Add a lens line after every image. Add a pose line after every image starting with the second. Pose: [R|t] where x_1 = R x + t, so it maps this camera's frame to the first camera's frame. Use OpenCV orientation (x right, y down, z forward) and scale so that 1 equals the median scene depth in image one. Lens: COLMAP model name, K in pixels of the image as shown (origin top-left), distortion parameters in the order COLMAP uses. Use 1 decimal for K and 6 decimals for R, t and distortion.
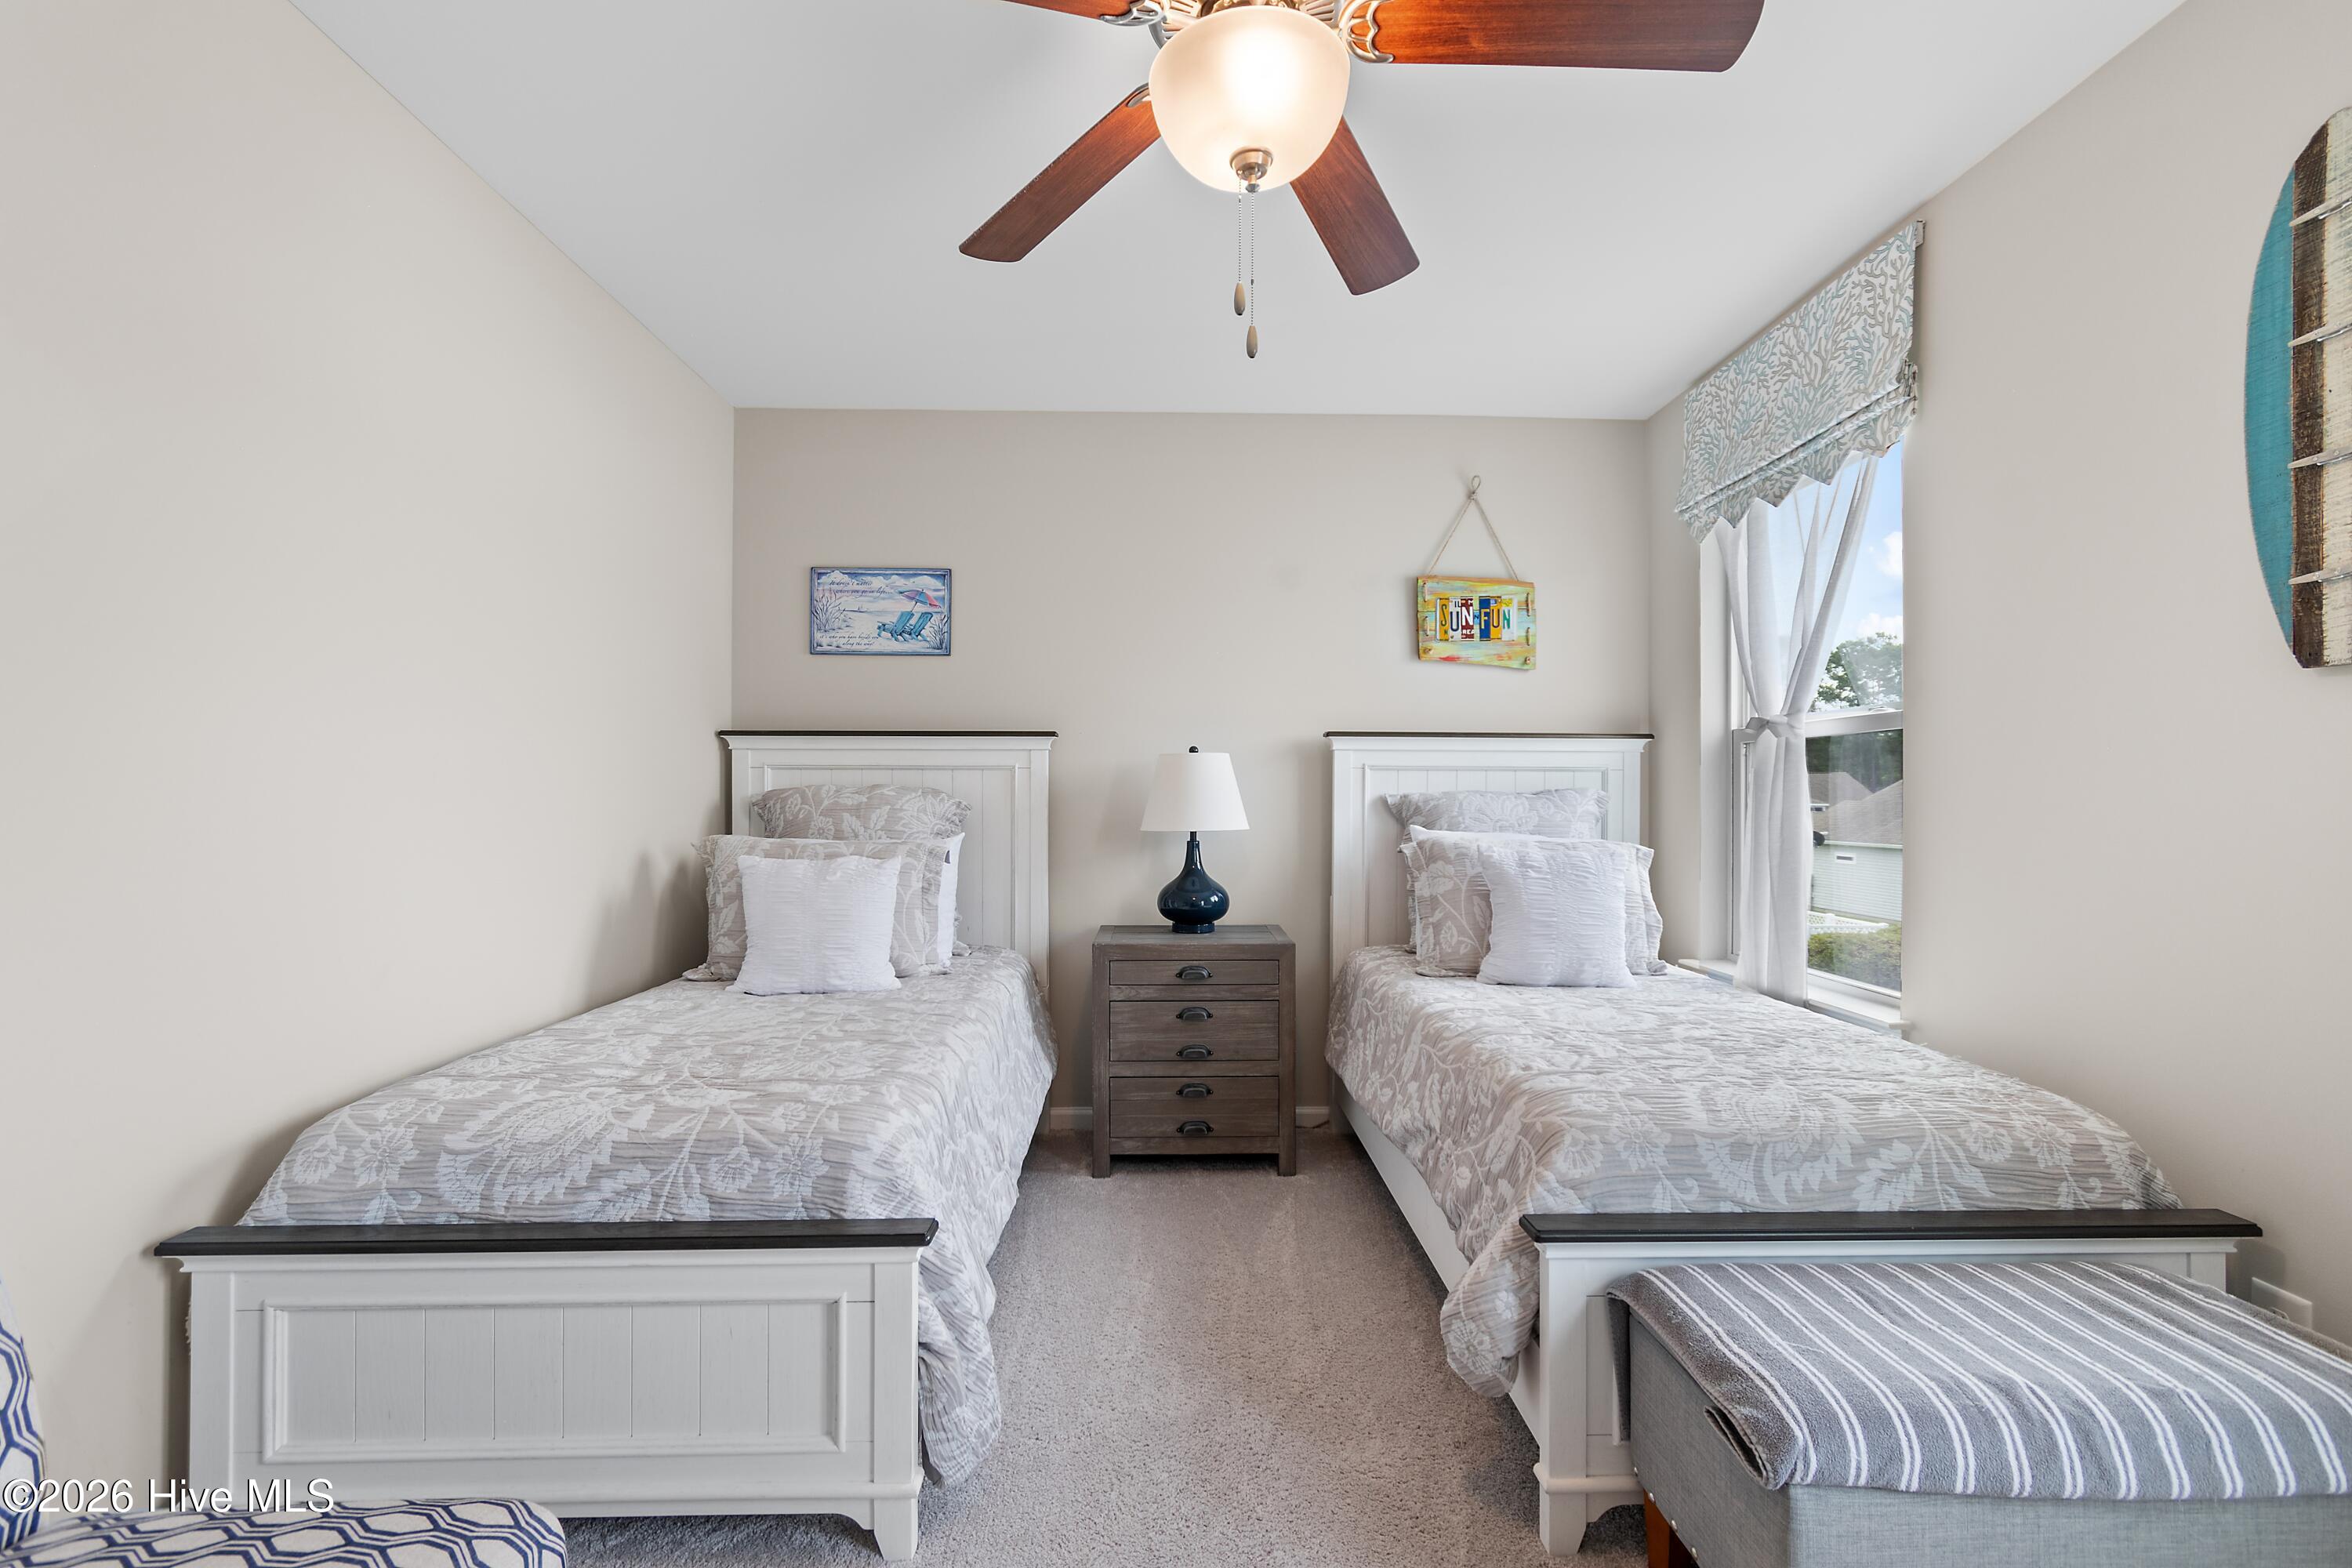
lens RADIAL K [[1044.3, 0, 1177.5], [0, 1044.3, 789.0], [0, 0, 1]] dist [0.004920, -0.002632]
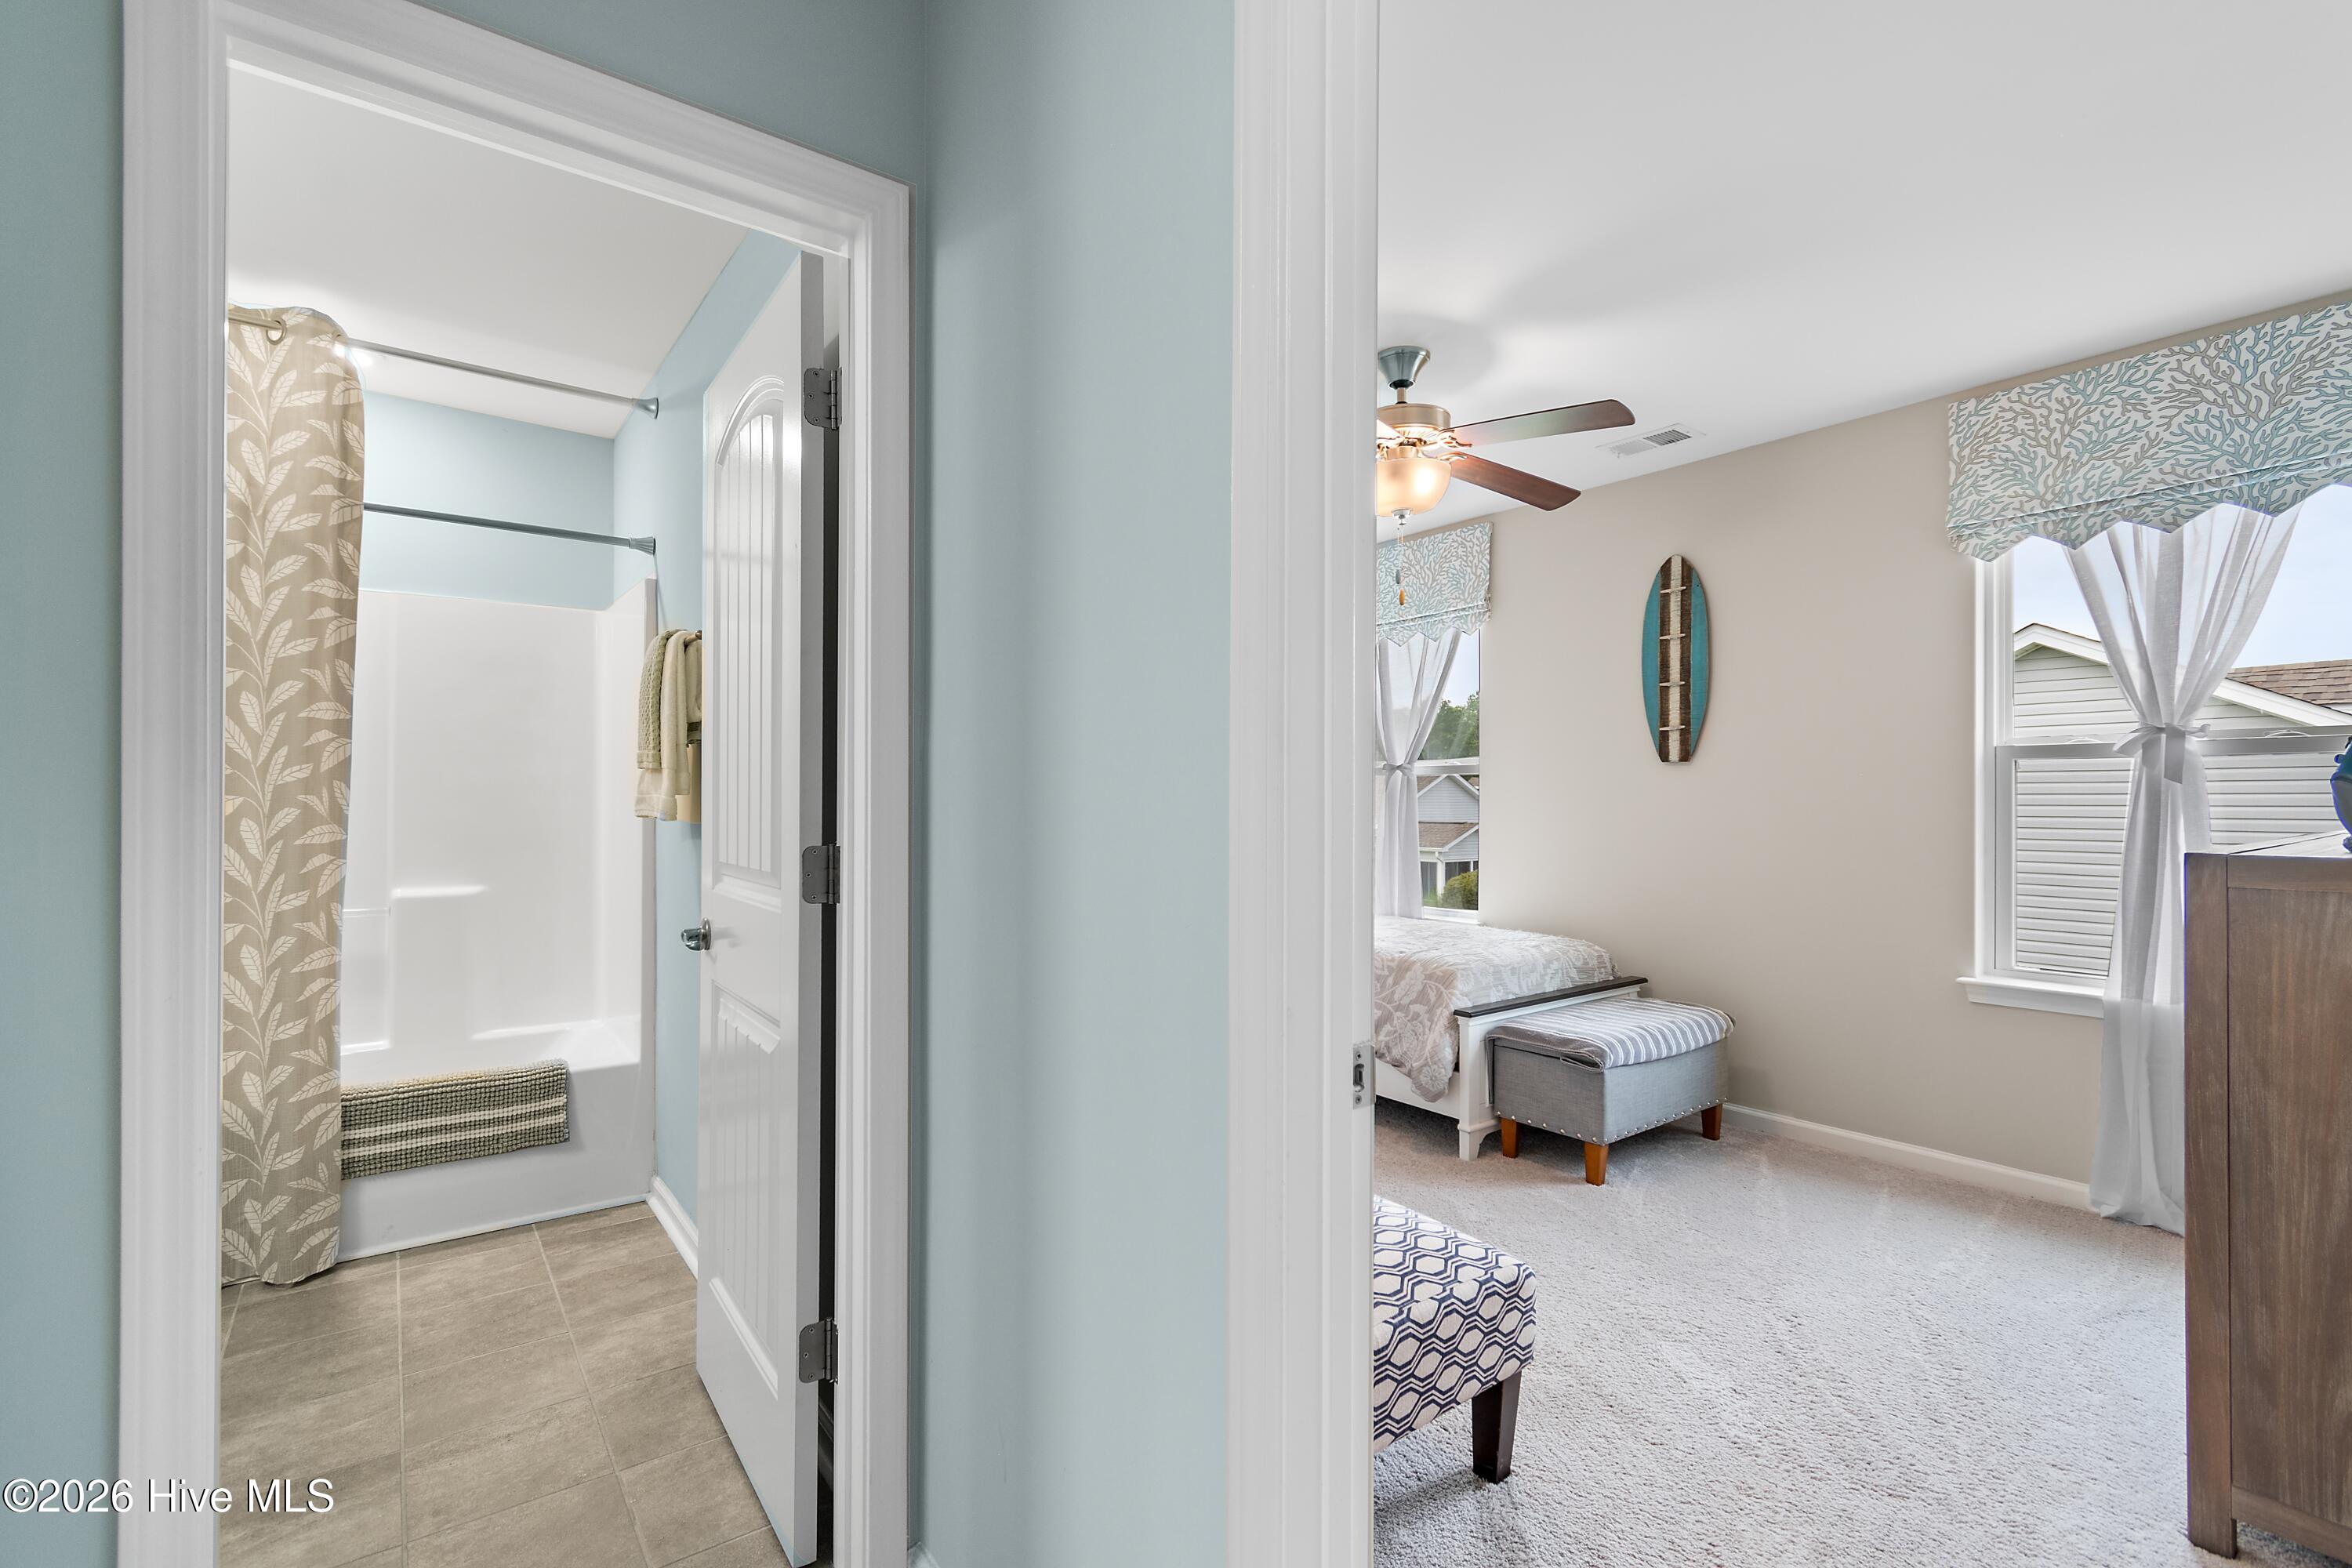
lens RADIAL K [[1044.3, 0, 1163.5], [0, 1044.3, 792.8], [0, 0, 1]] dist [0.004920, -0.002632]
pose [[0.812414, 0.002862, 0.583074, -1.376014], [-0.007548, 0.999956, 0.005608, -0.042497], [-0.583032, -0.008957, 0.812400, -0.375919]]
